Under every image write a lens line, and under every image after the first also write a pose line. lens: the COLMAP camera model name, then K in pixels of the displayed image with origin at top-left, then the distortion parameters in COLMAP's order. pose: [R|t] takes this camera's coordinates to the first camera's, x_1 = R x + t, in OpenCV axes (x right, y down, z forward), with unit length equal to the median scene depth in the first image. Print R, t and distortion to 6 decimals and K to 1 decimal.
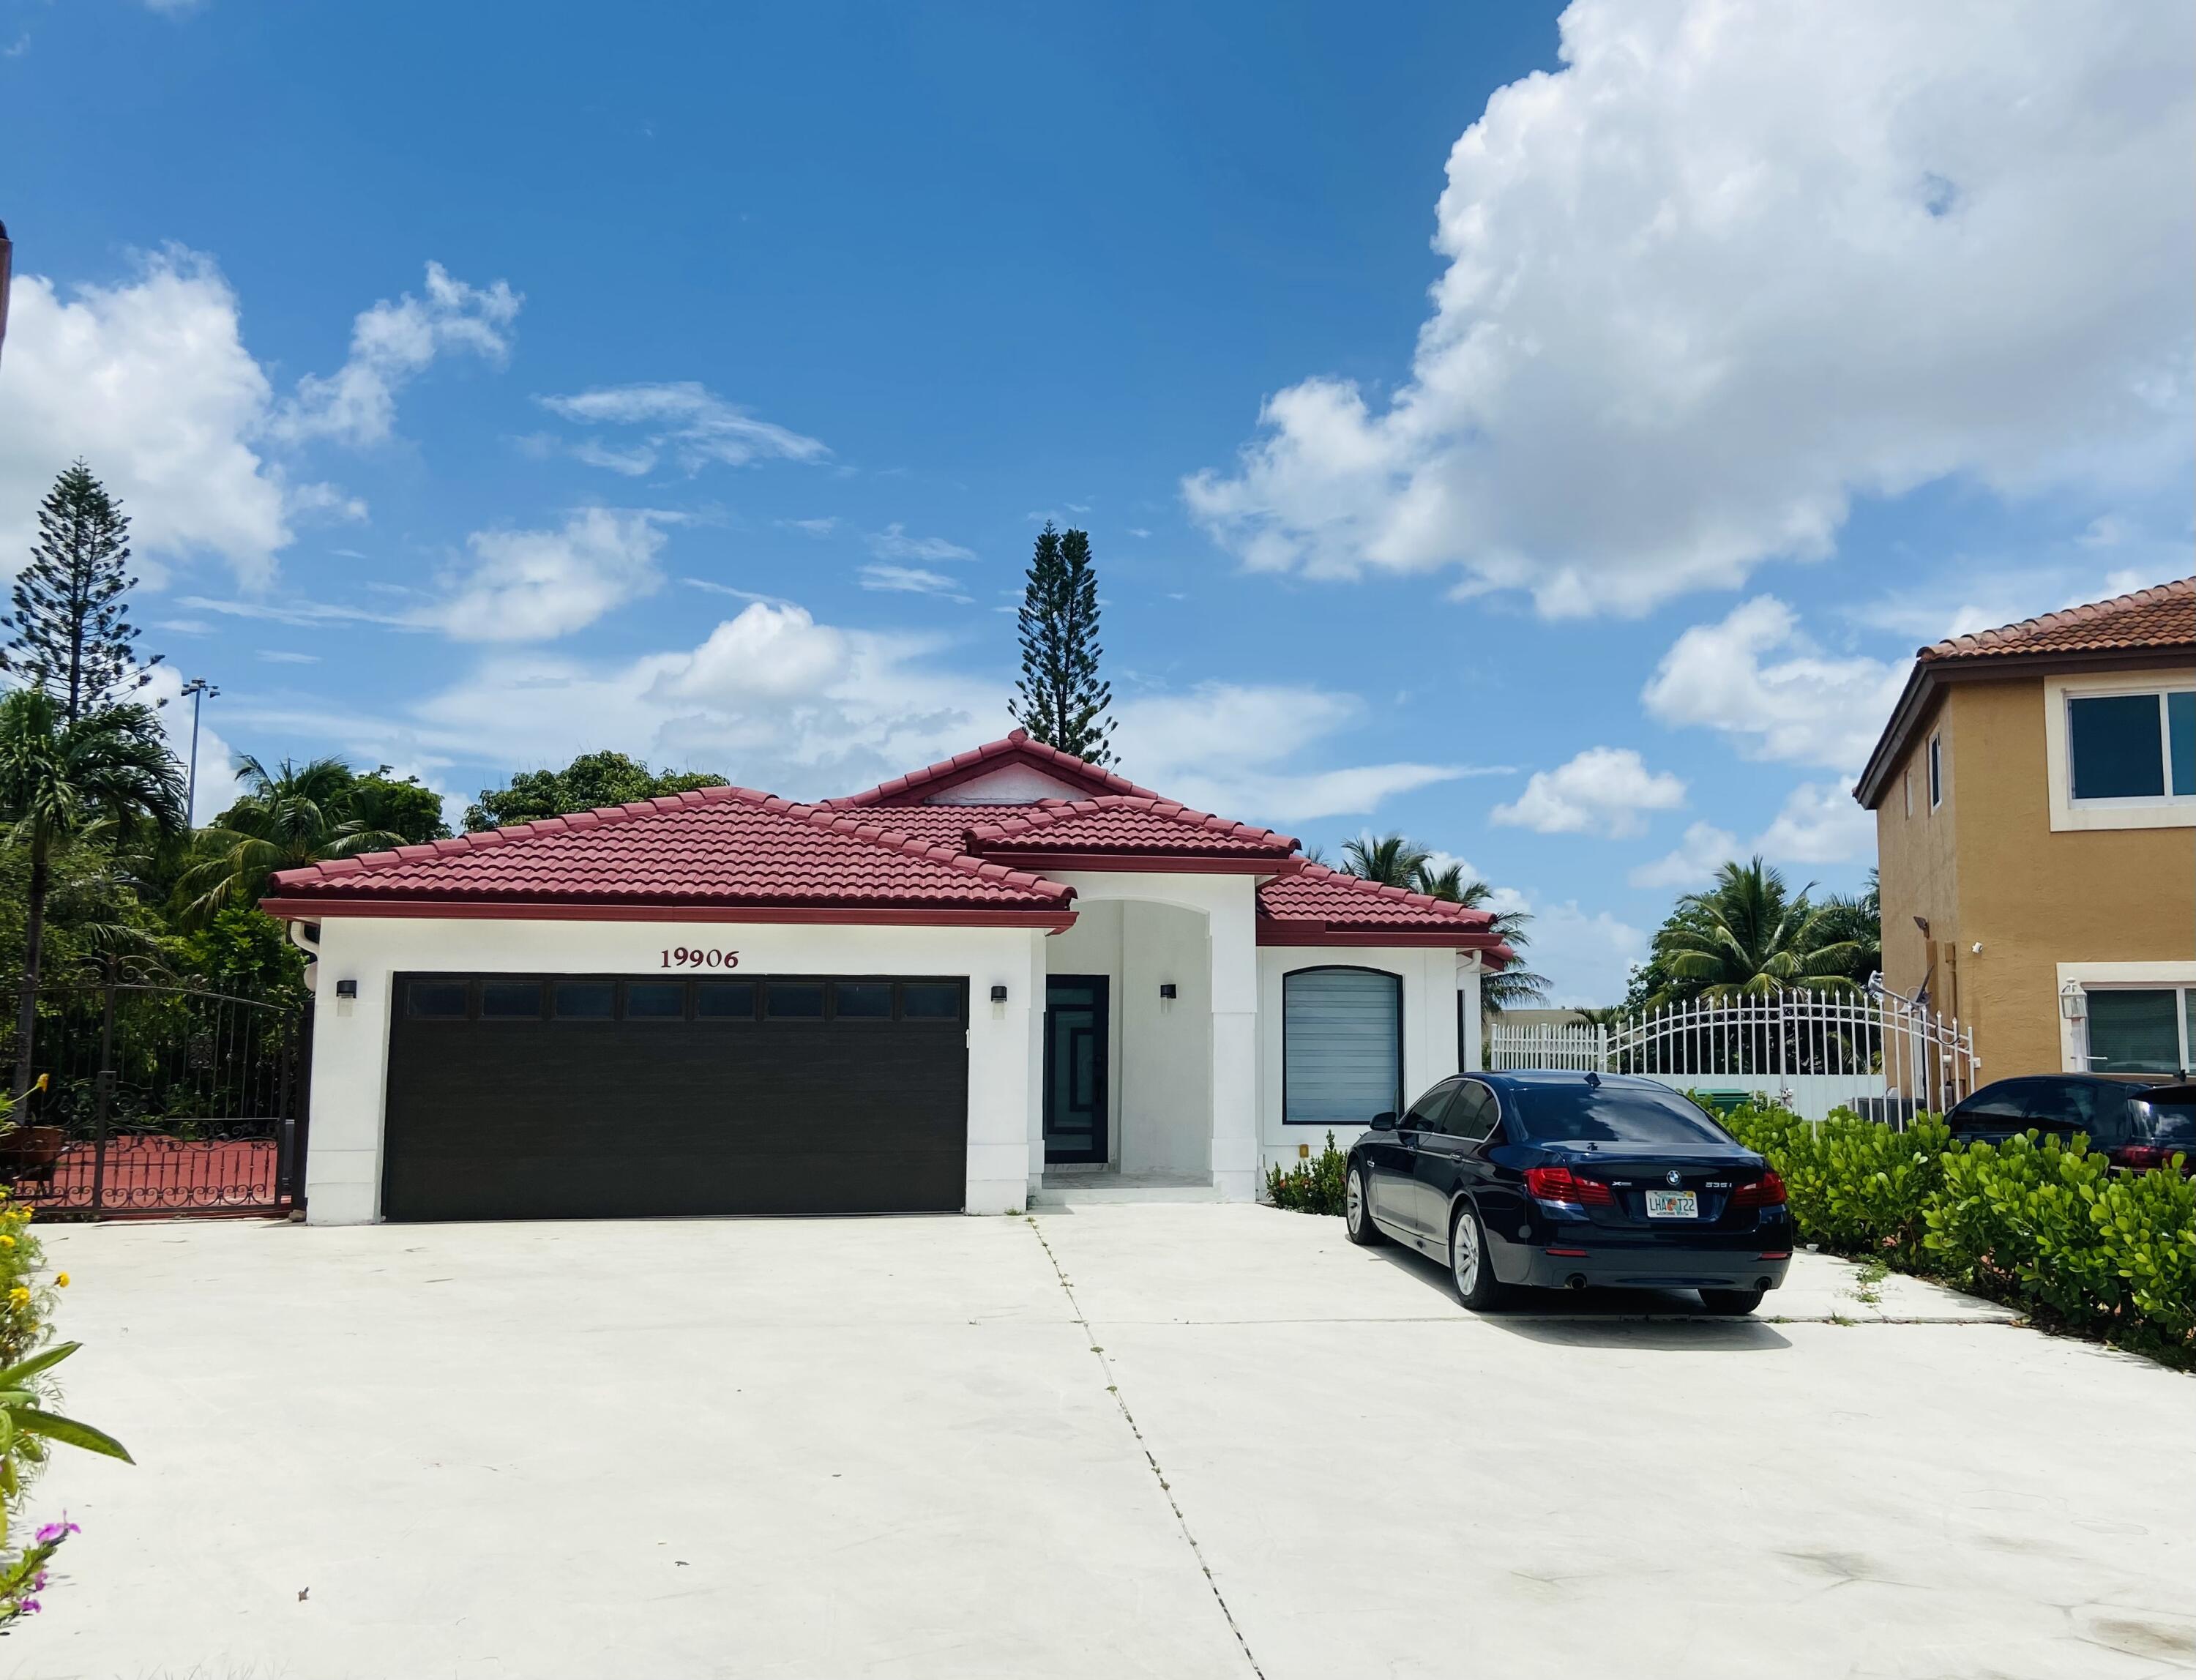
lens RADIAL K [[1736.7, 0, 1212.2], [0, 1736.7, 887.6], [0, 0, 1]] dist [0.109394, -0.097476]
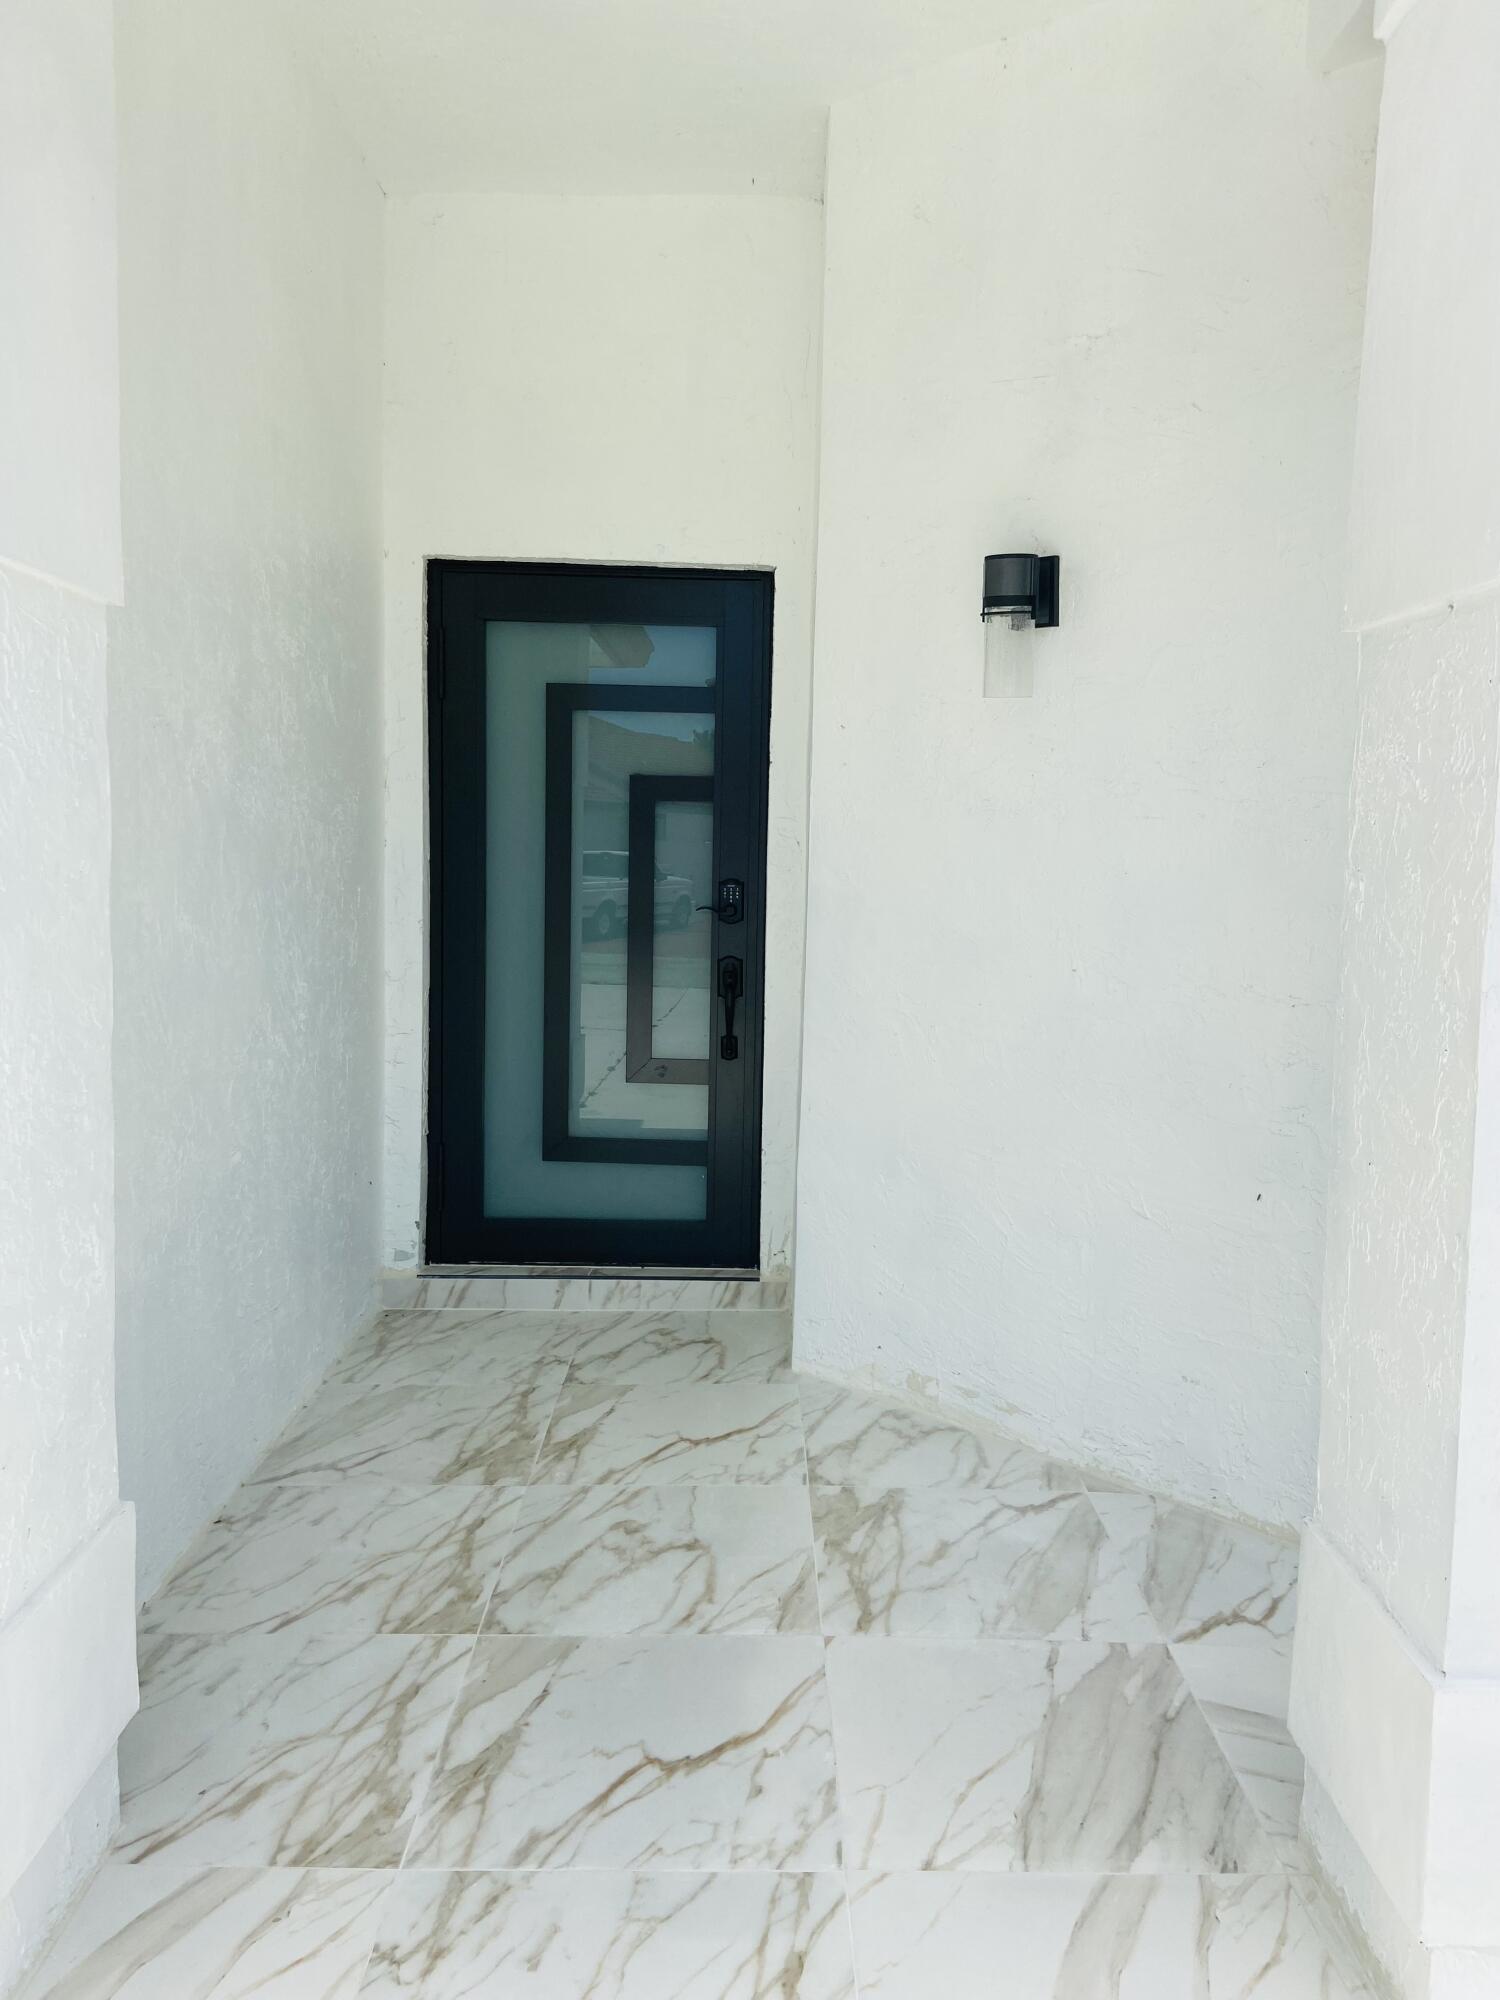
lens RADIAL K [[1502.3, 0, 750.0], [0, 1502.3, 1000.0], [0, 0, 1]] dist [0.122444, -0.158764]
pose [[0.984955, 0.043316, -0.167297, -0.019922], [-0.006427, 0.976589, 0.215019, 0.055705], [0.172694, -0.210709, 0.962174, 0.665587]]
